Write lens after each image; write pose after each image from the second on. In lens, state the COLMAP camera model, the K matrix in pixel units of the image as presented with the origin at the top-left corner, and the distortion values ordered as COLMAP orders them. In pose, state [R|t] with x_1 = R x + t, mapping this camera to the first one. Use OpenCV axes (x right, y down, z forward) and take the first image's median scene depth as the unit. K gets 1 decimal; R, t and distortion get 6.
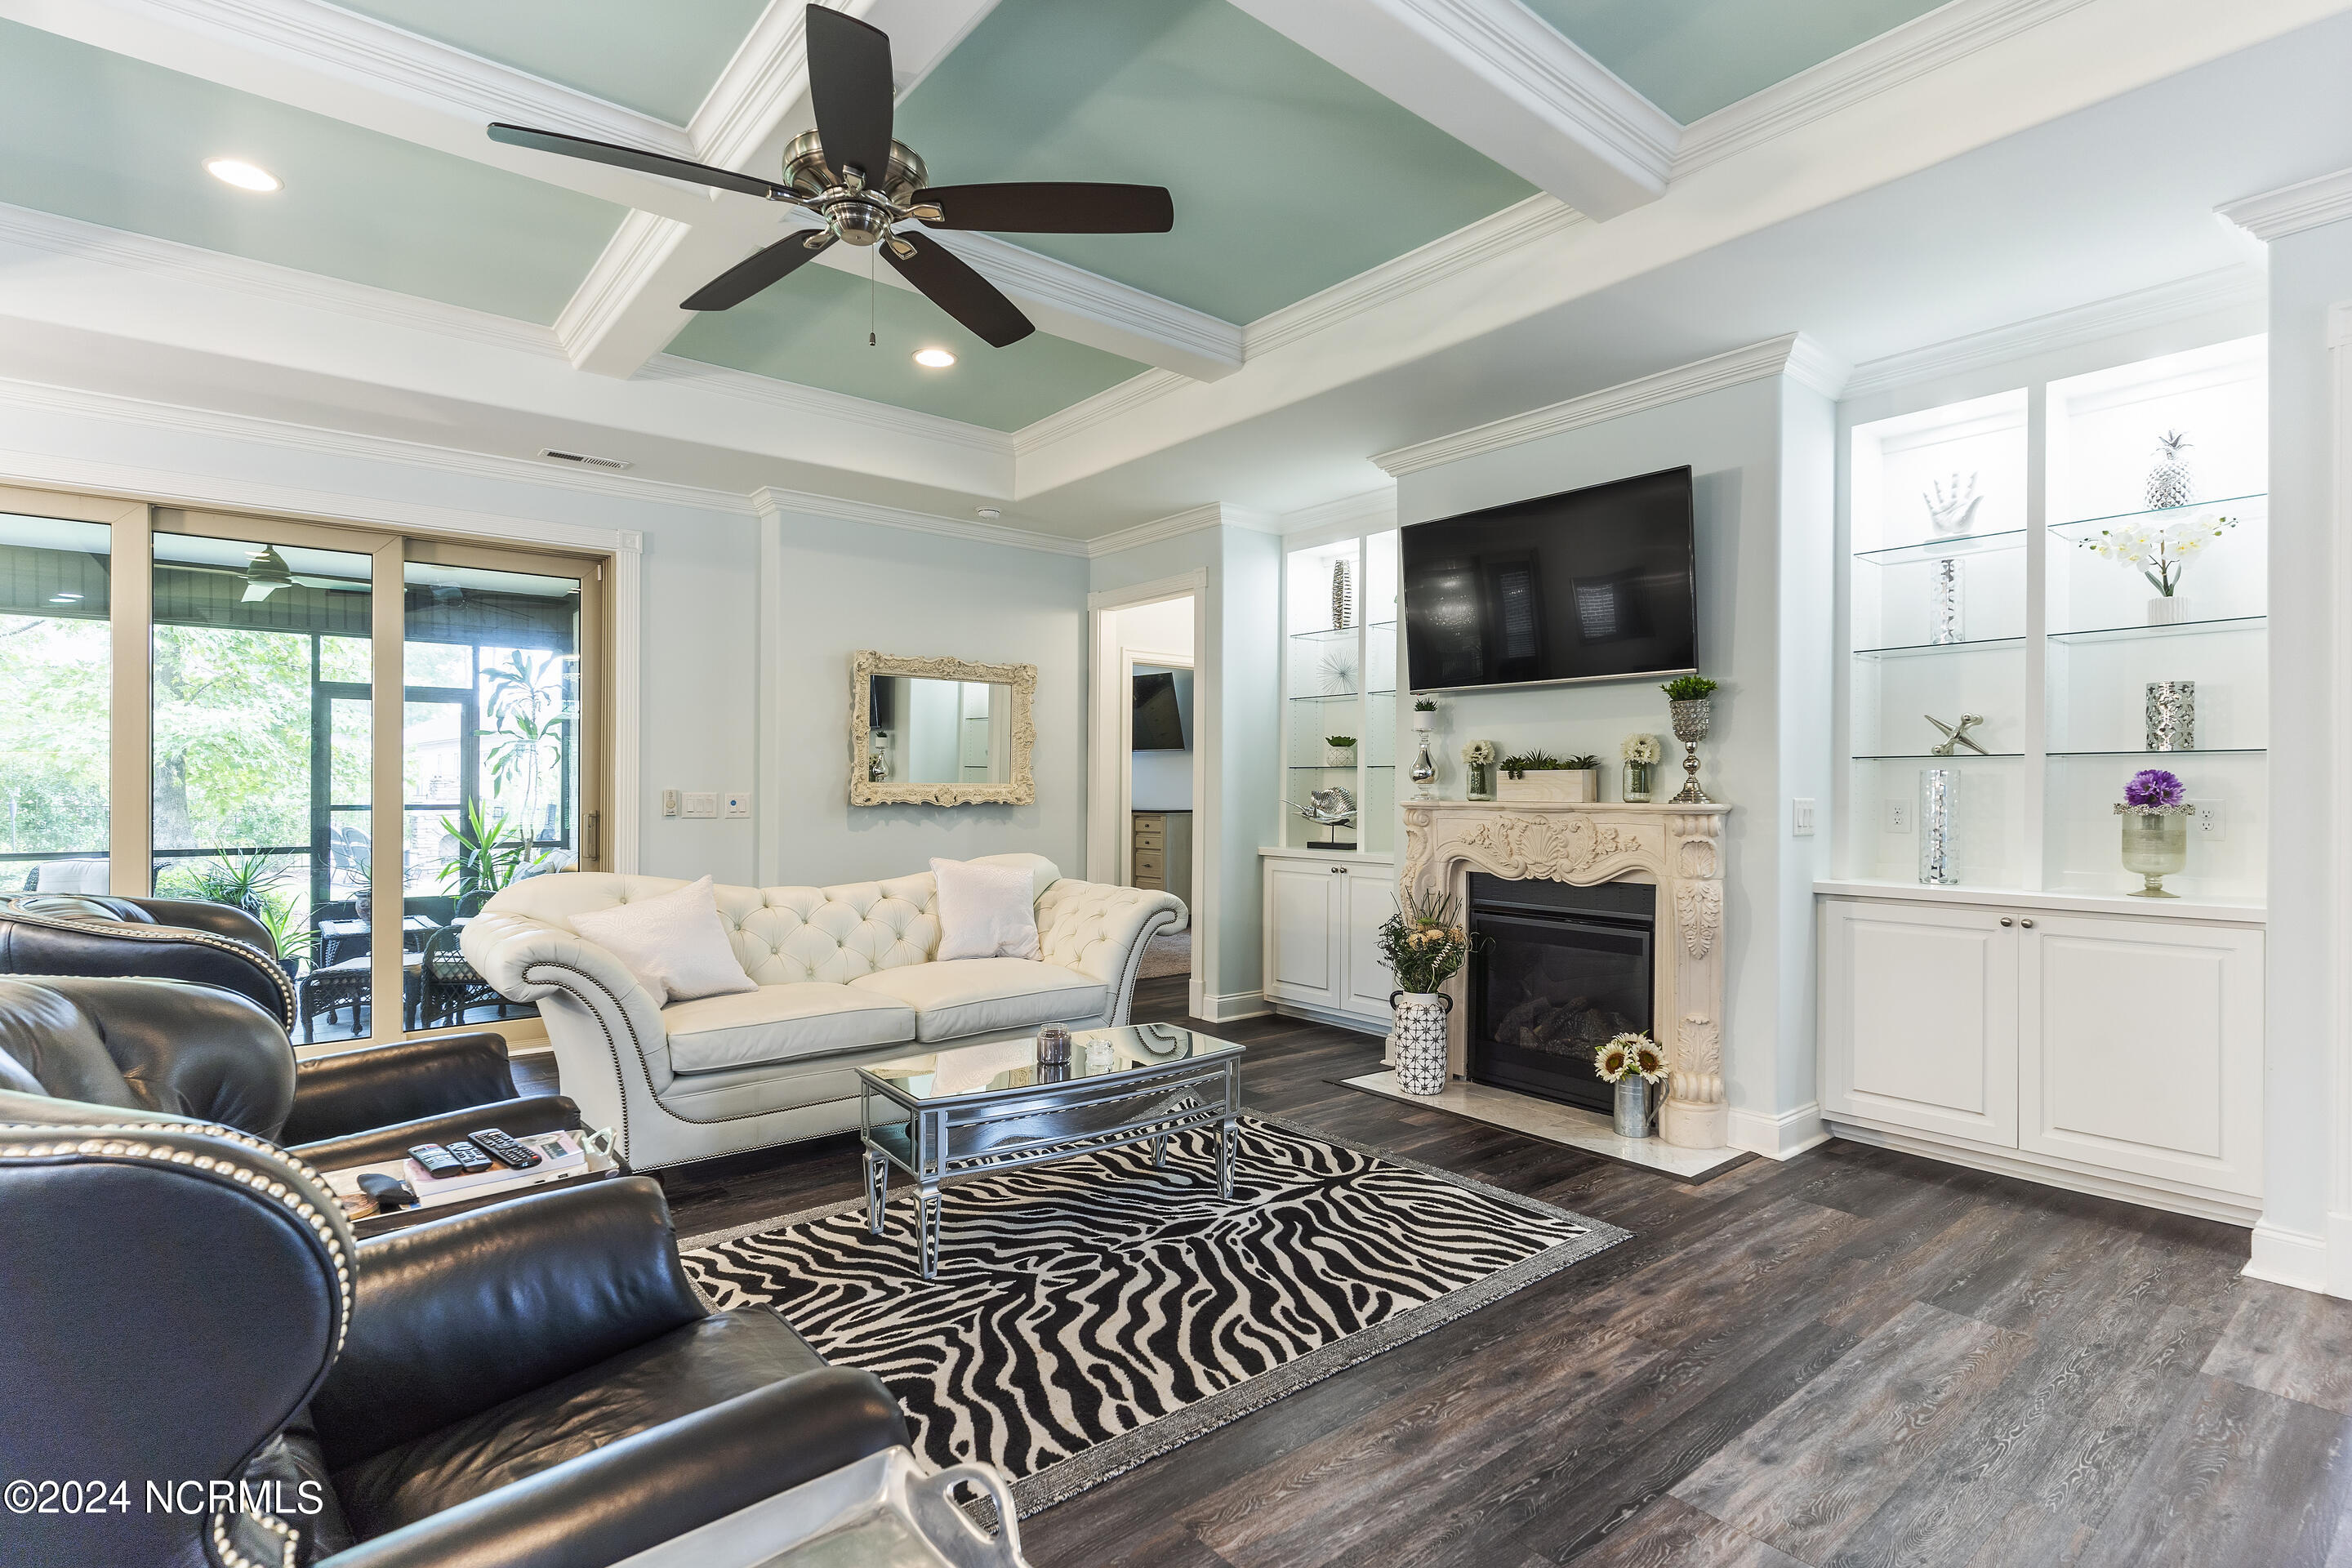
lens RADIAL K [[1134.6, 0, 1186.3], [0, 1134.6, 781.3], [0, 0, 1]] dist [0.002283, -0.000578]
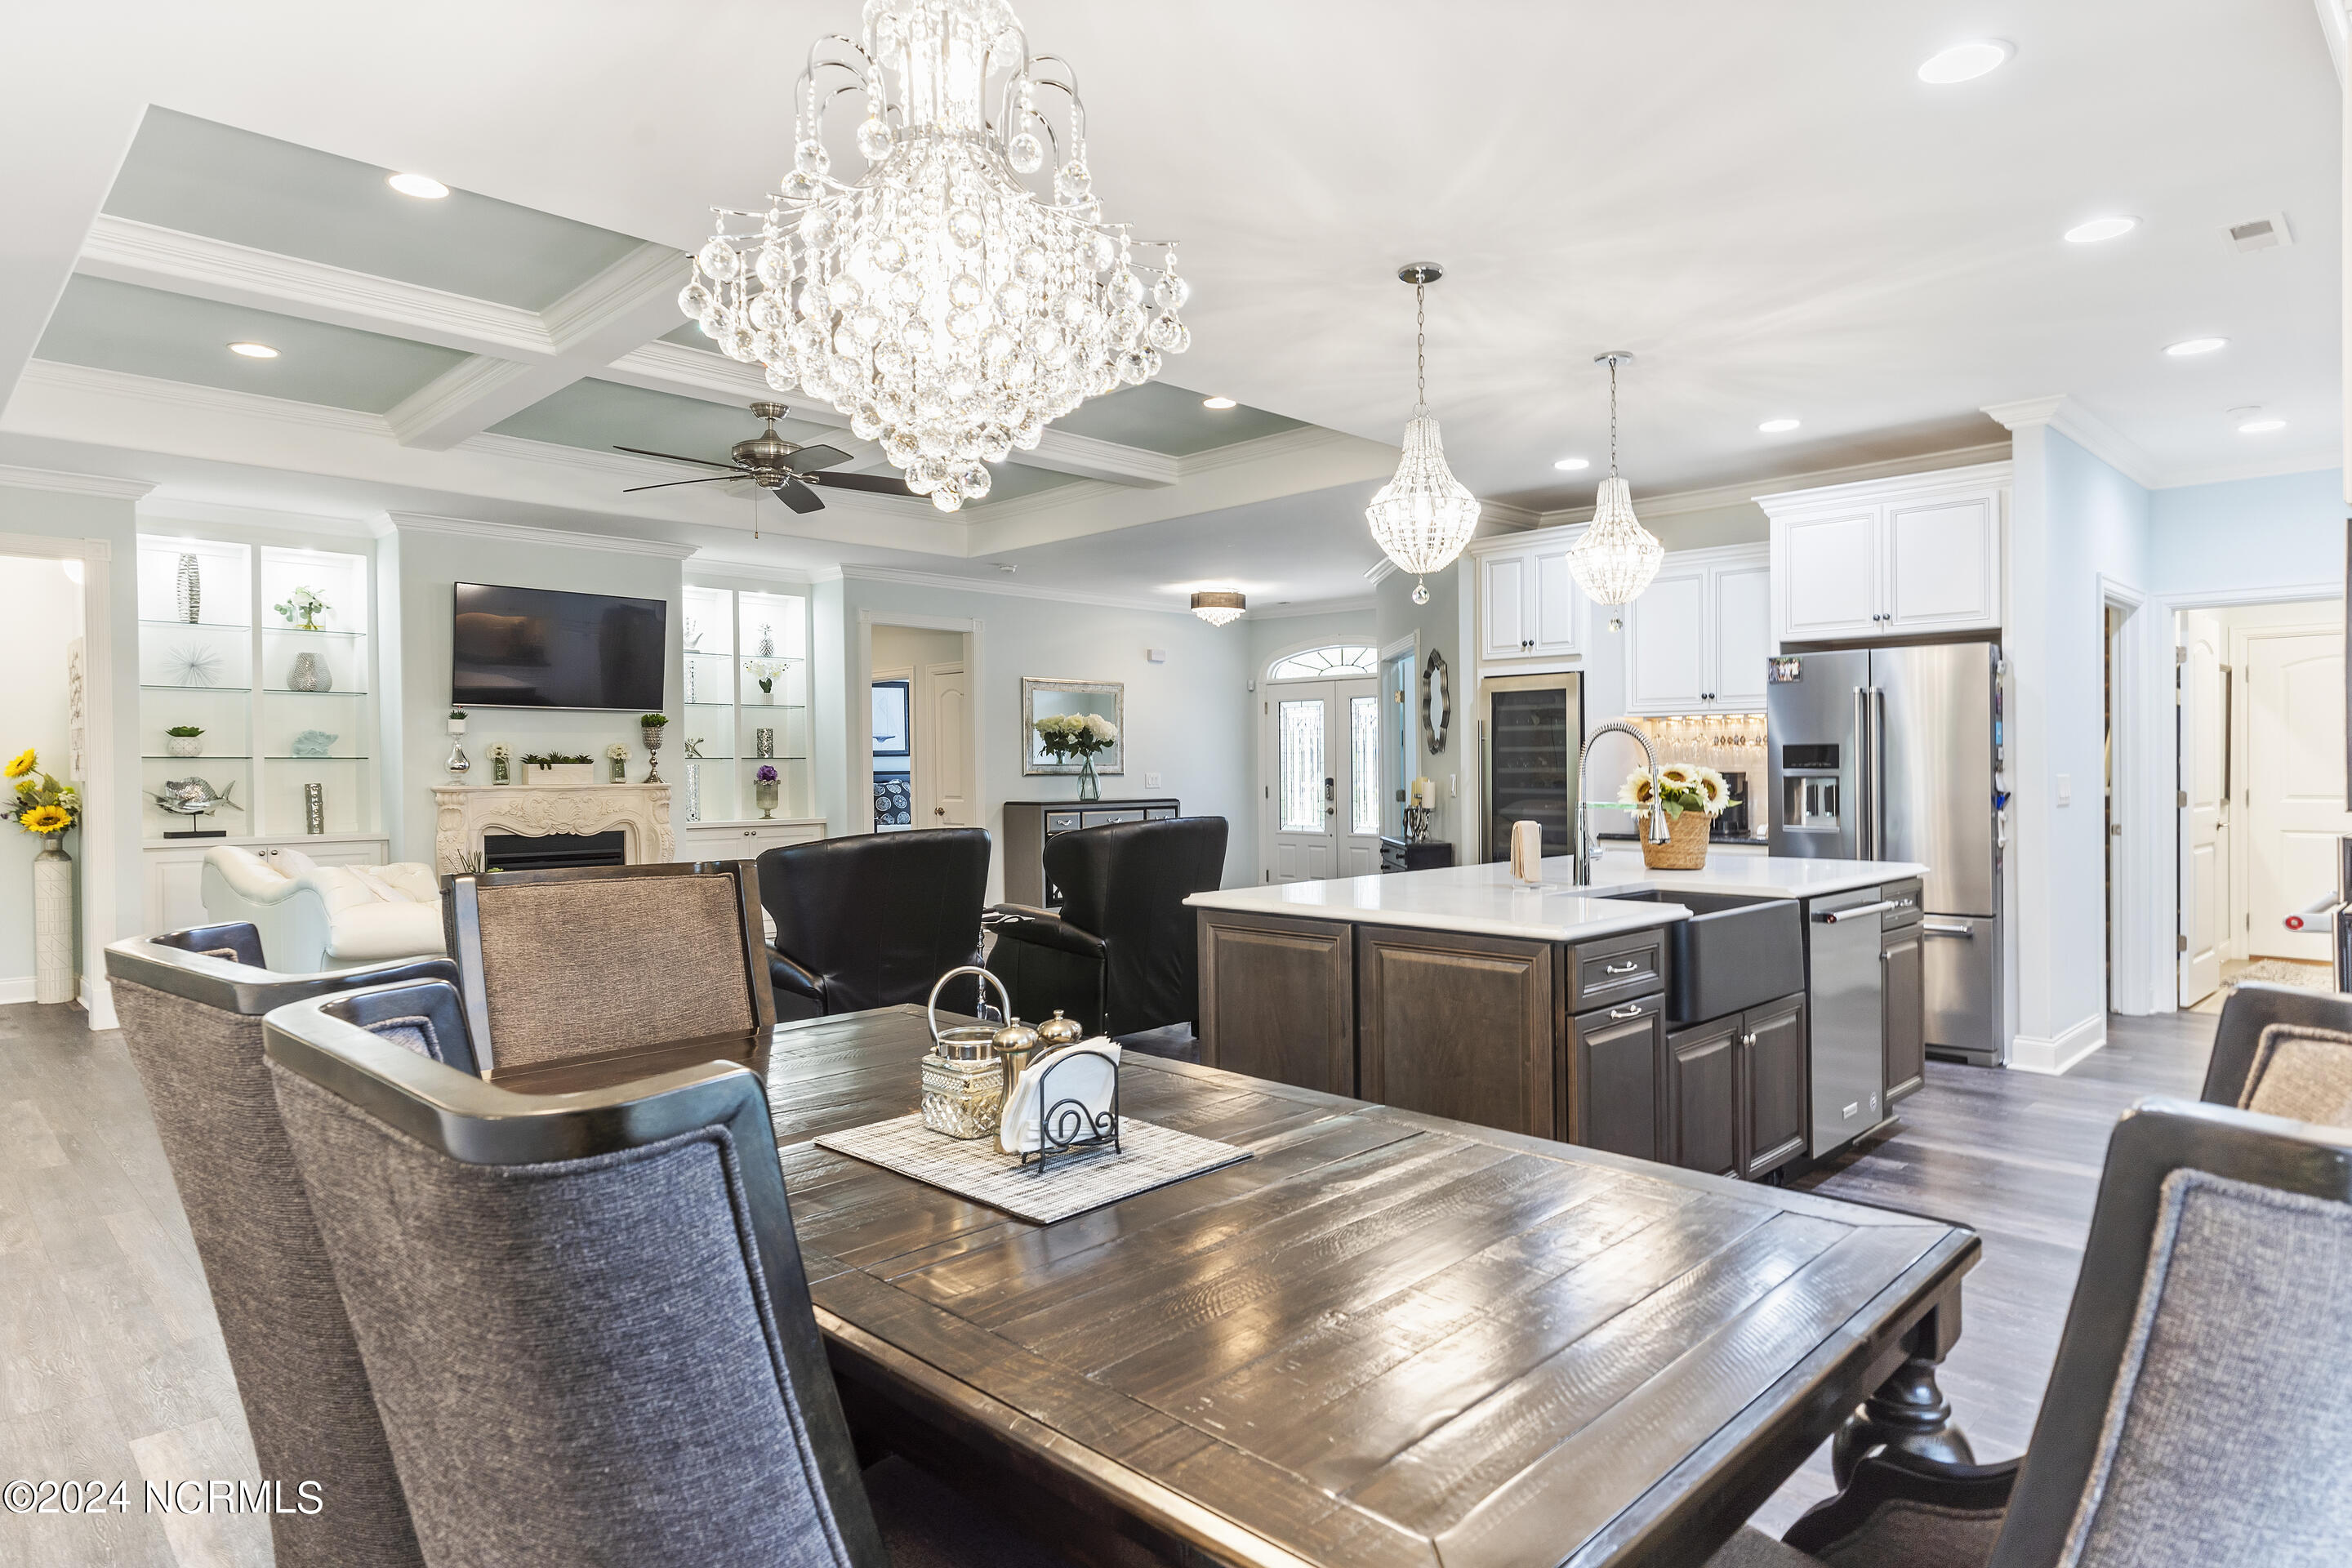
lens RADIAL K [[1335.4, 0, 1168.1], [0, 1335.4, 770.4], [0, 0, 1]] dist [0.006401, -0.000726]
pose [[-0.085528, -0.001340, 0.996335, -1.721597], [0.000439, 0.999999, 0.001383, -0.003292], [-0.996336, 0.000555, -0.085527, 0.346738]]
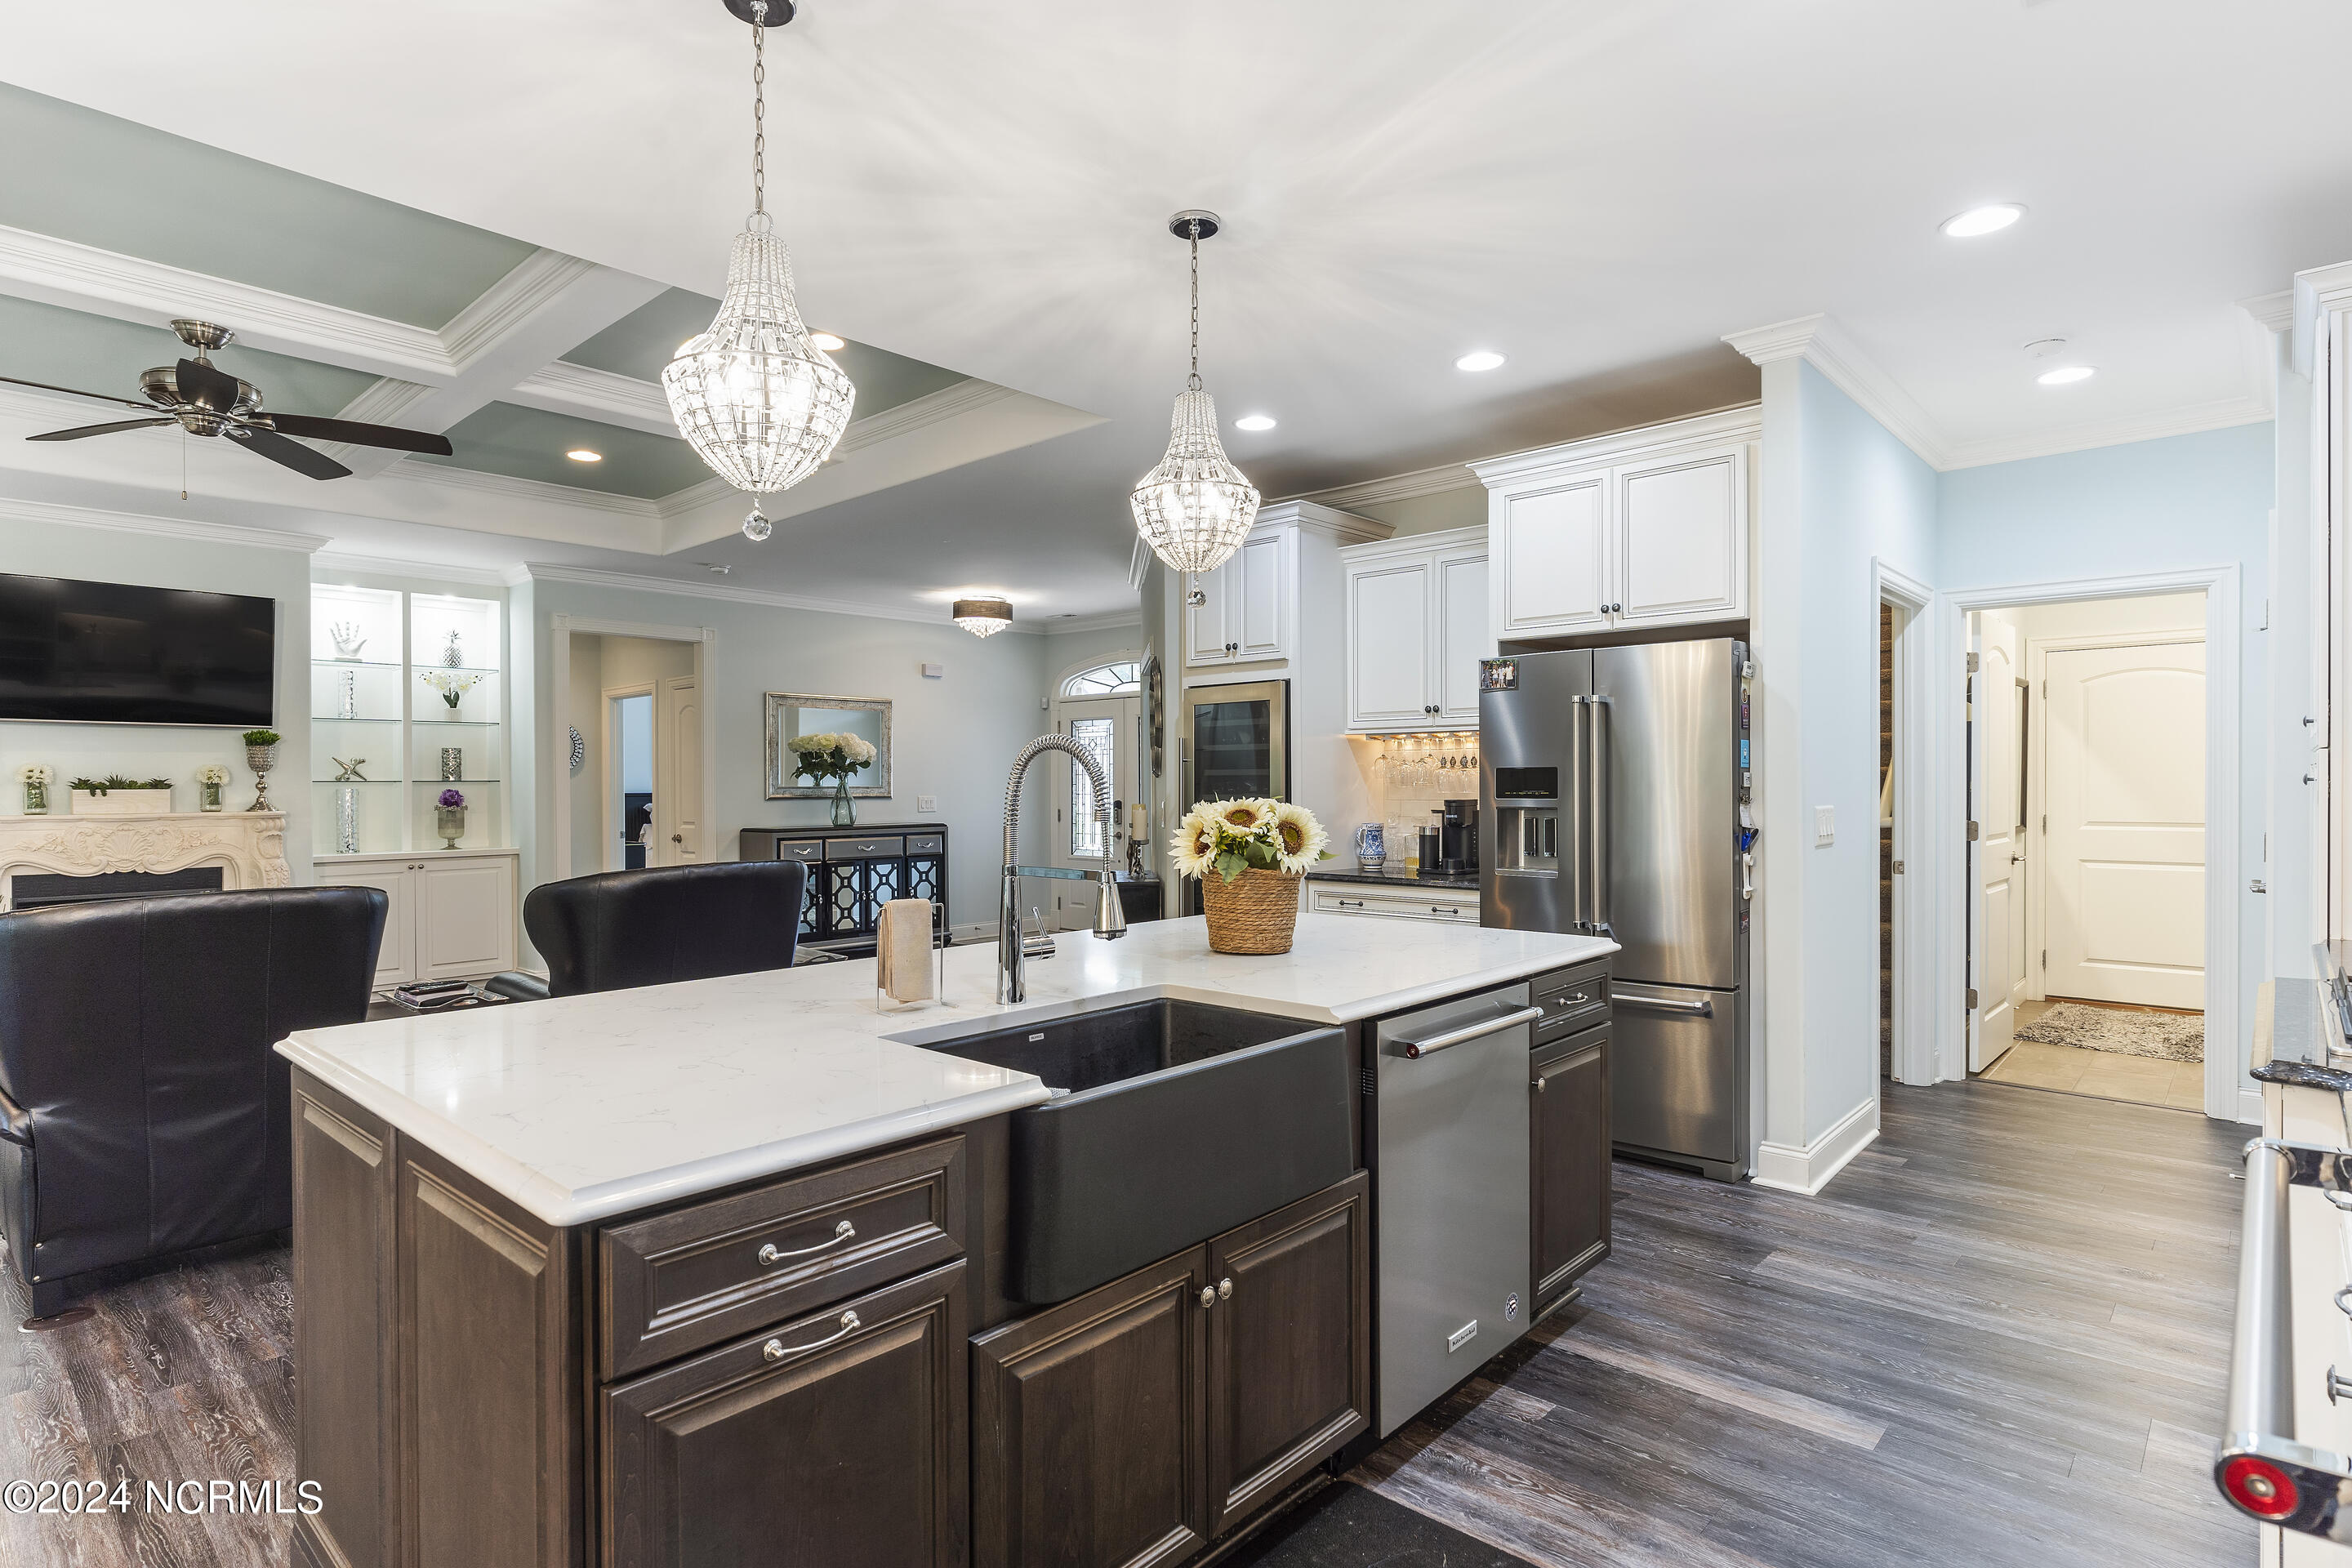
lens RADIAL K [[1205.2, 0, 1169.5], [0, 1205.2, 795.6], [0, 0, 1]] dist [-0.003670, -0.000411]
pose [[-0.135677, -0.008482, 0.990717, -1.334261], [0.001326, 0.999961, 0.008743, -0.014378], [-0.990752, 0.002500, -0.135660, -0.019459]]
